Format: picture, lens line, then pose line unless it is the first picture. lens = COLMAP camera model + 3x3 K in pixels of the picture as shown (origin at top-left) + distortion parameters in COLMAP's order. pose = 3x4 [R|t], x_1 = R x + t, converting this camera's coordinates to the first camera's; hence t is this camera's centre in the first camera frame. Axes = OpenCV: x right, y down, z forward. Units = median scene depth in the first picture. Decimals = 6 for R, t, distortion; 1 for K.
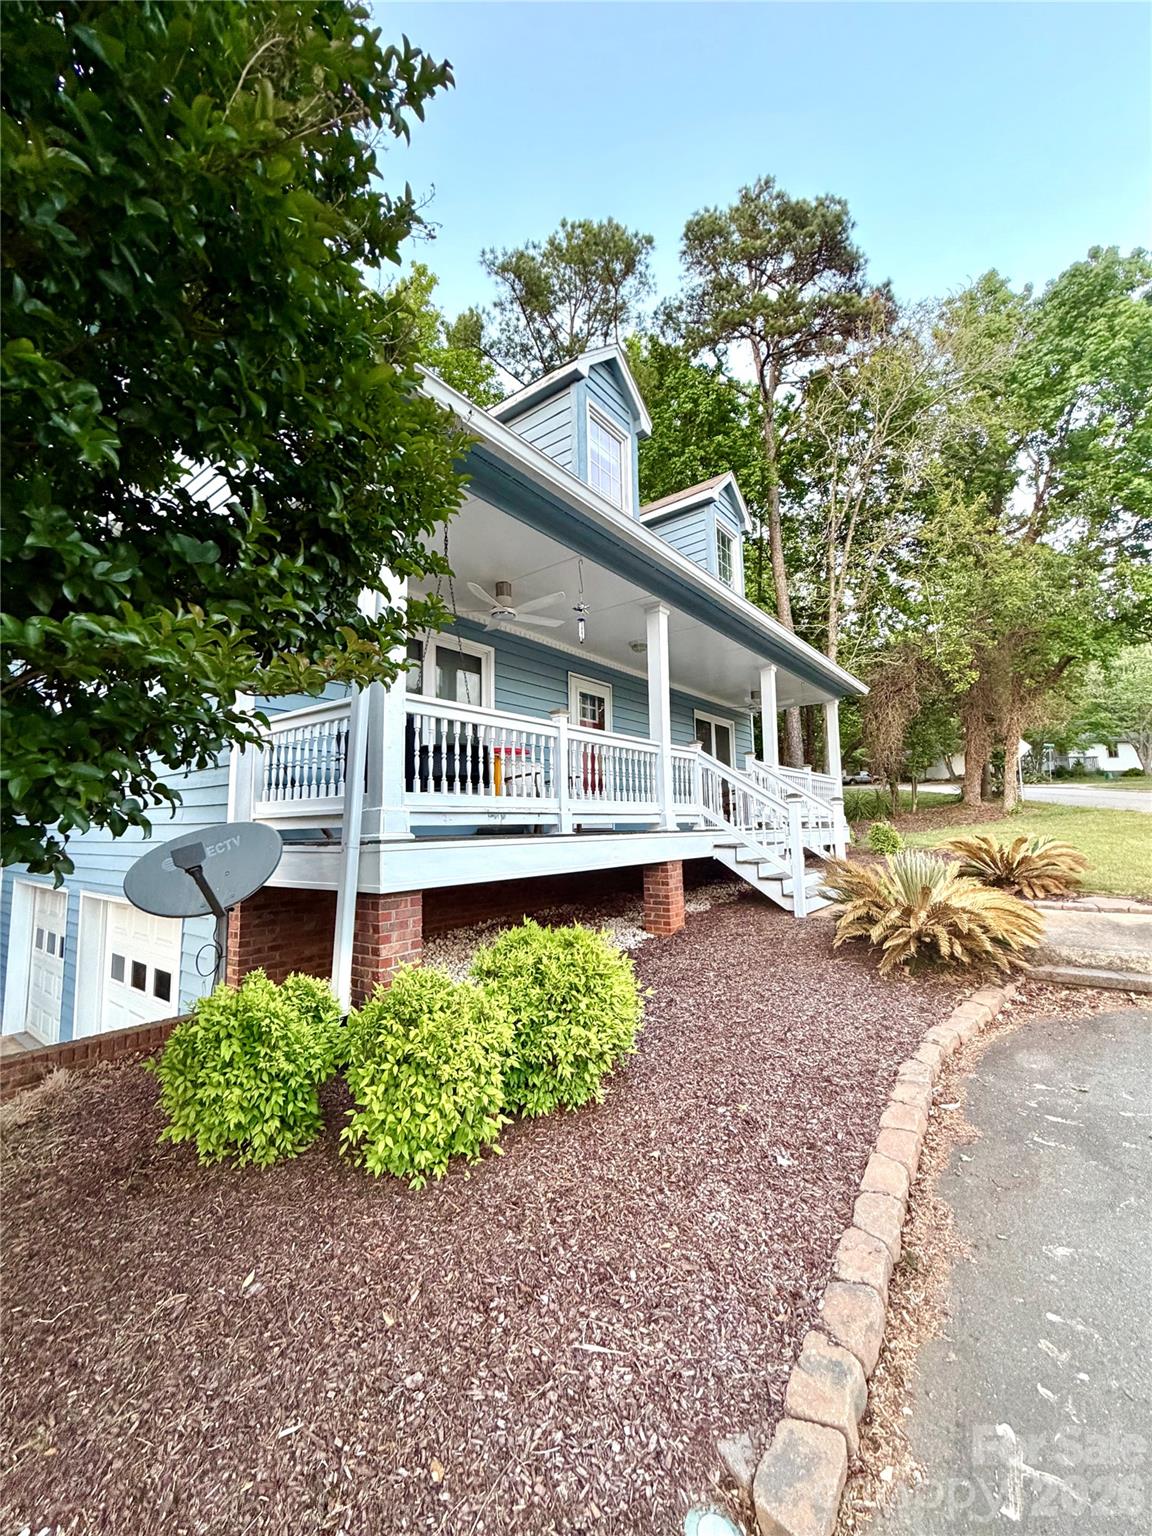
lens RADIAL K [[614.1, 0, 576.0], [0, 614.1, 768.0], [0, 0, 1]] dist [-0.001384, 0.000068]
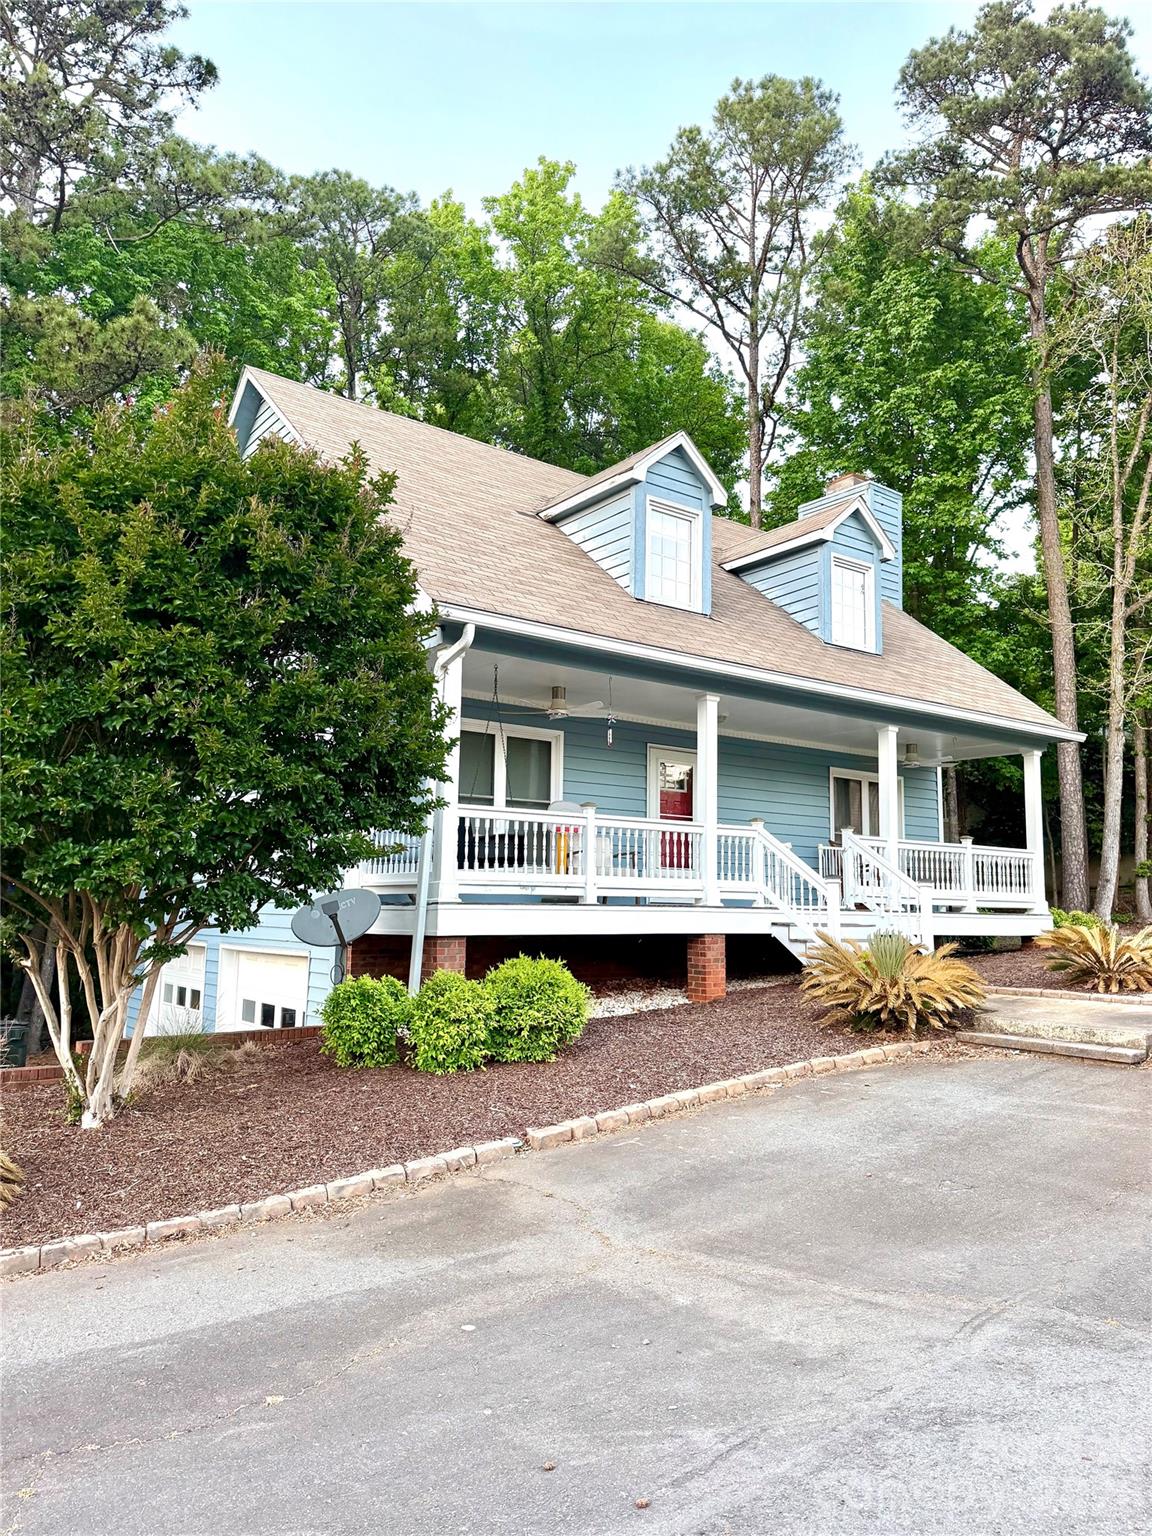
lens RADIAL K [[1062.9, 0, 576.0], [0, 1062.9, 768.0], [0, 0, 1]] dist [0.088317, -0.000548]
pose [[0.964762, -0.002524, -0.263112, 0.407716], [-0.005865, 0.999499, -0.031092, -0.078347], [0.263059, 0.031539, 0.964264, -0.852969]]
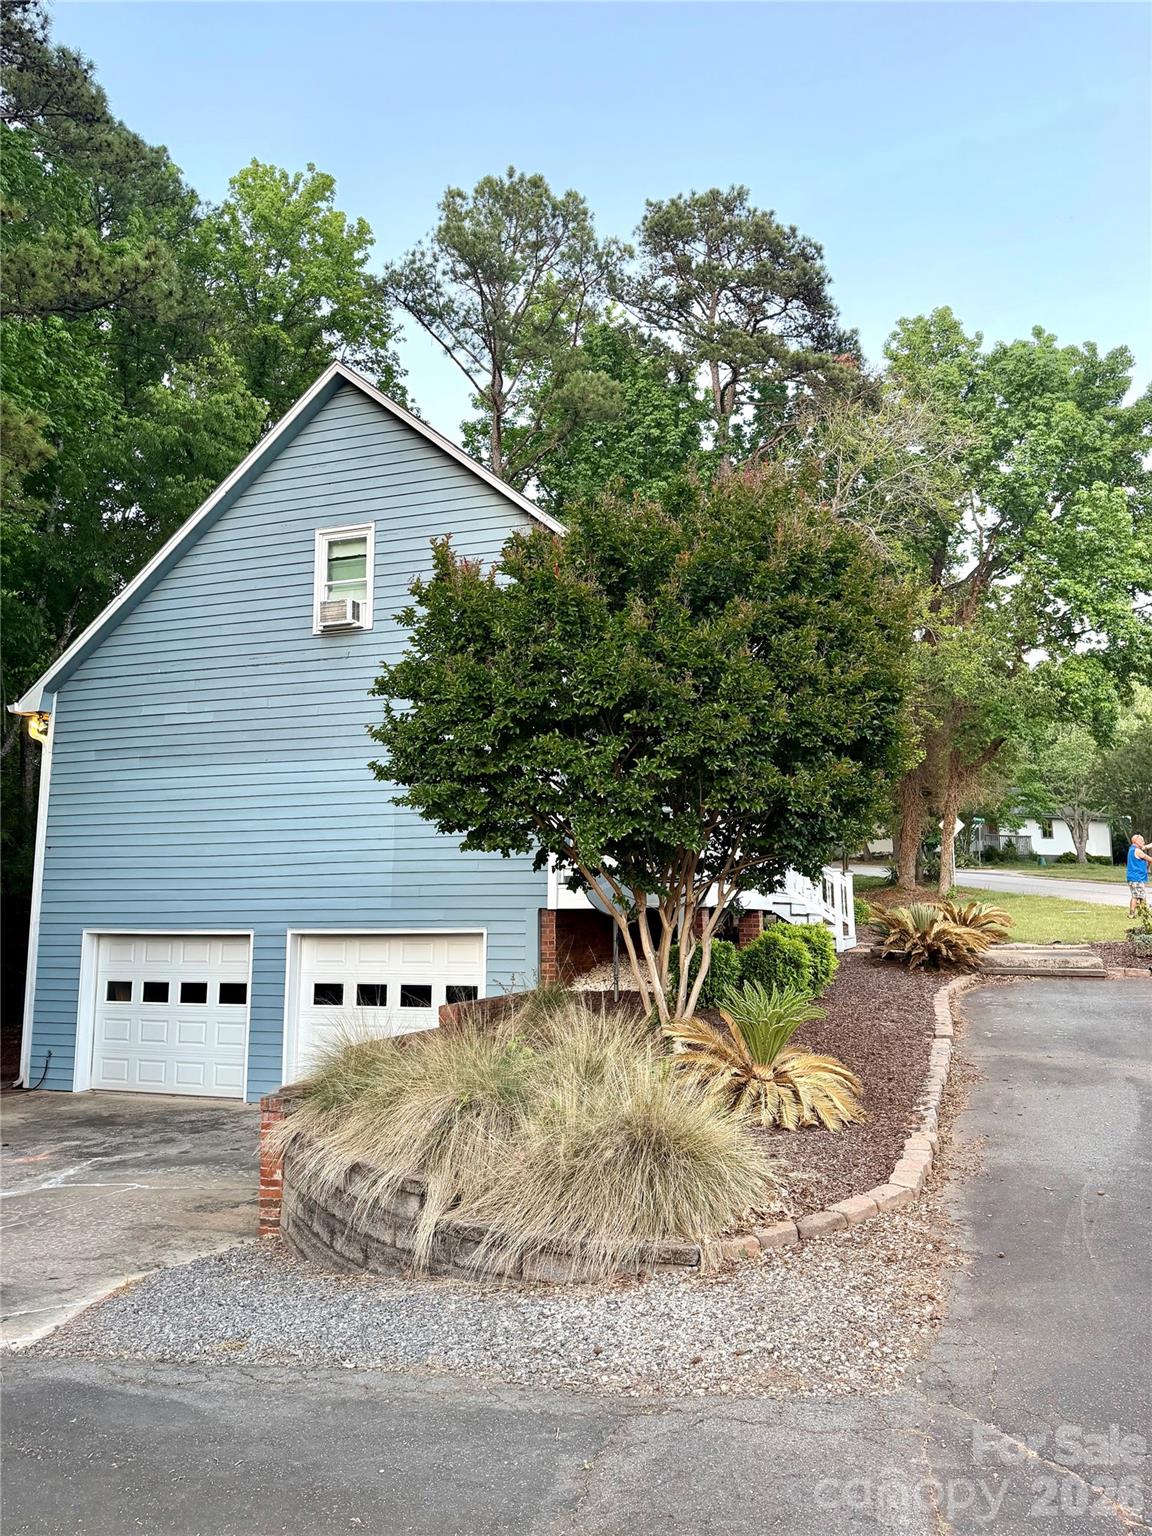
lens RADIAL K [[1087.3, 0, 576.0], [0, 1087.3, 768.0], [0, 0, 1]] dist [0.030637, -0.000980]
pose [[0.951869, 0.060307, 0.300514, -0.955179], [-0.045913, 0.997445, -0.054736, -0.017570], [-0.303047, 0.038304, 0.952206, -1.175119]]
